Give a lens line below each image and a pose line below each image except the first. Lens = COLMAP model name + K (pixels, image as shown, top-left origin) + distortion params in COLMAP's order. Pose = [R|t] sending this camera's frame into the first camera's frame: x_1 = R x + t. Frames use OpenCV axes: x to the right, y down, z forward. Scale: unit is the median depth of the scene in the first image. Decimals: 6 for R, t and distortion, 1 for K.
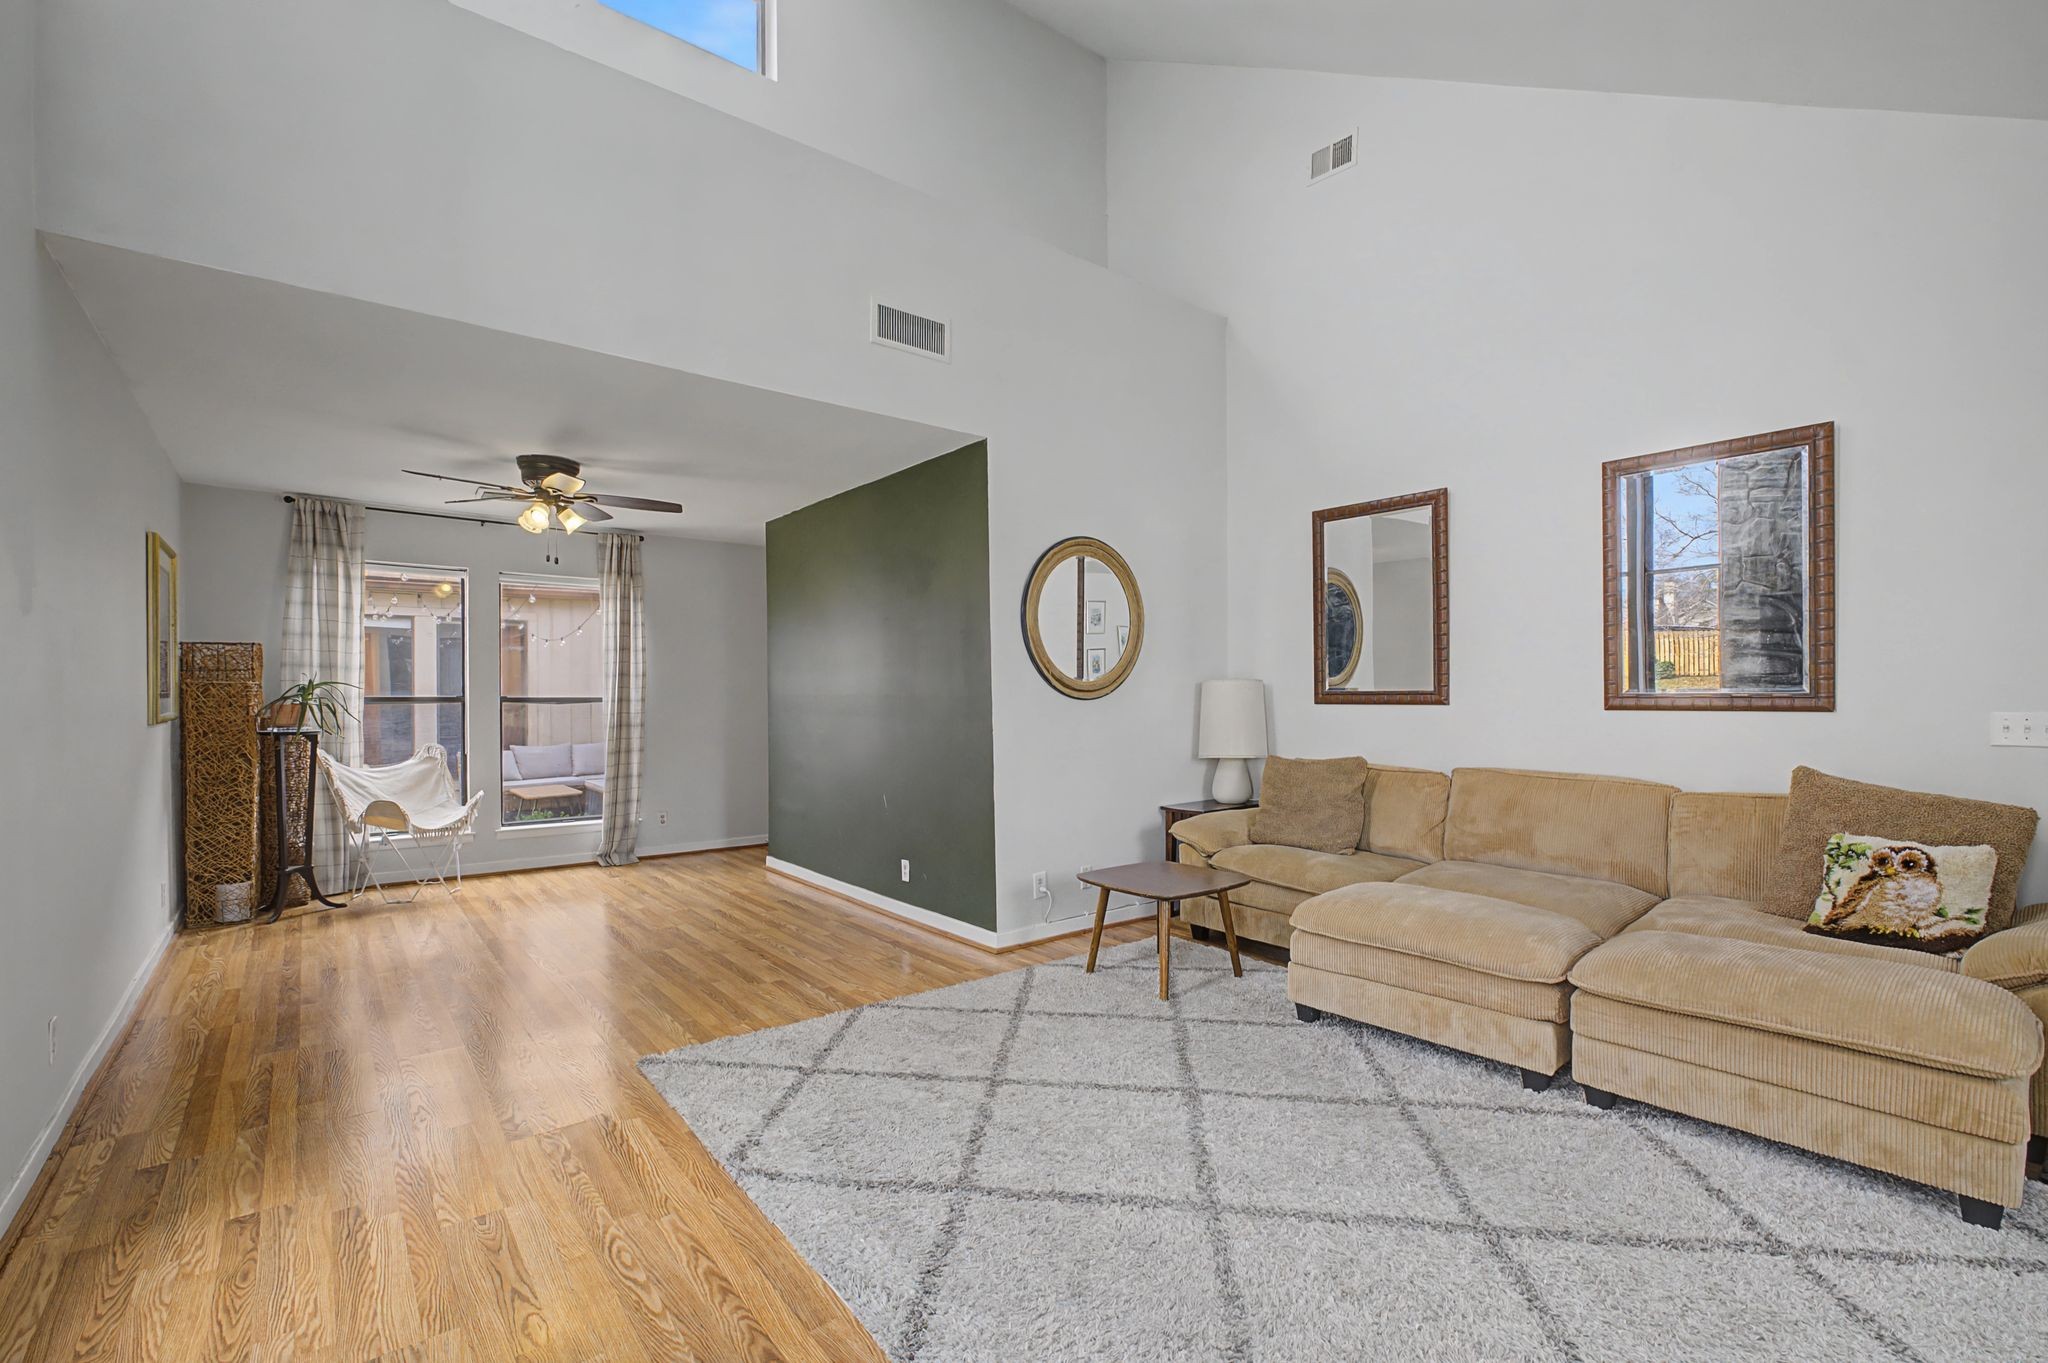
lens RADIAL K [[896.0, 0, 1030.9], [0, 896.0, 690.0], [0, 0, 1]] dist [-0.002590, 0.000265]
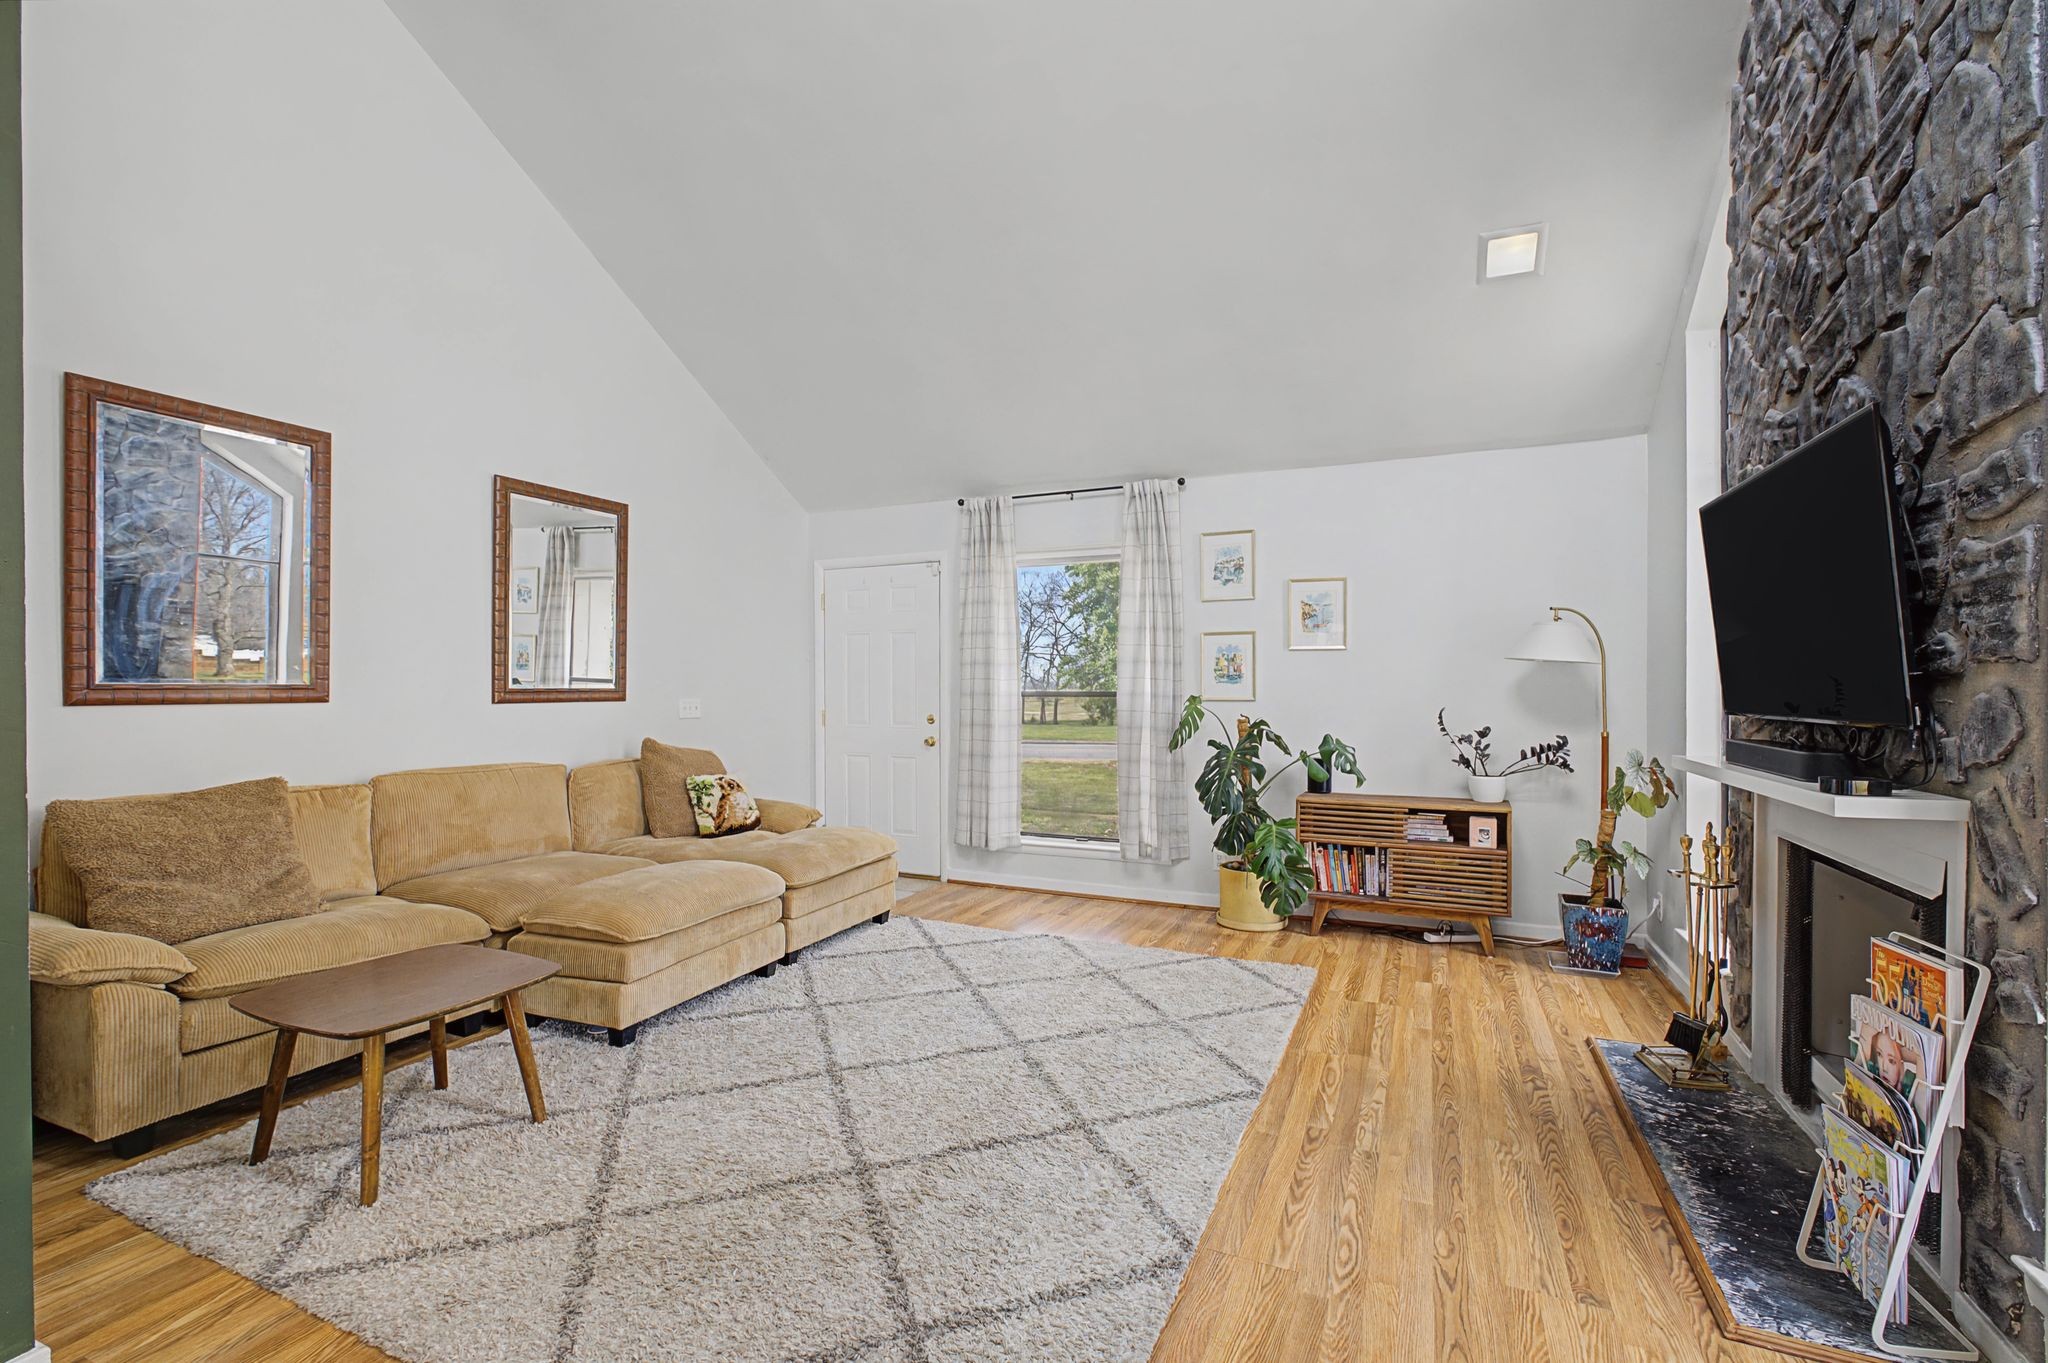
lens RADIAL K [[930.0, 0, 1024.0], [0, 930.0, 681.5], [0, 0, 1]] dist [-0.007742, 0.000029]
pose [[-0.463312, 0.009866, 0.886141, -0.410916], [-0.000336, 0.999936, -0.011308, 0.005240], [-0.886195, -0.005537, -0.463279, 0.612743]]
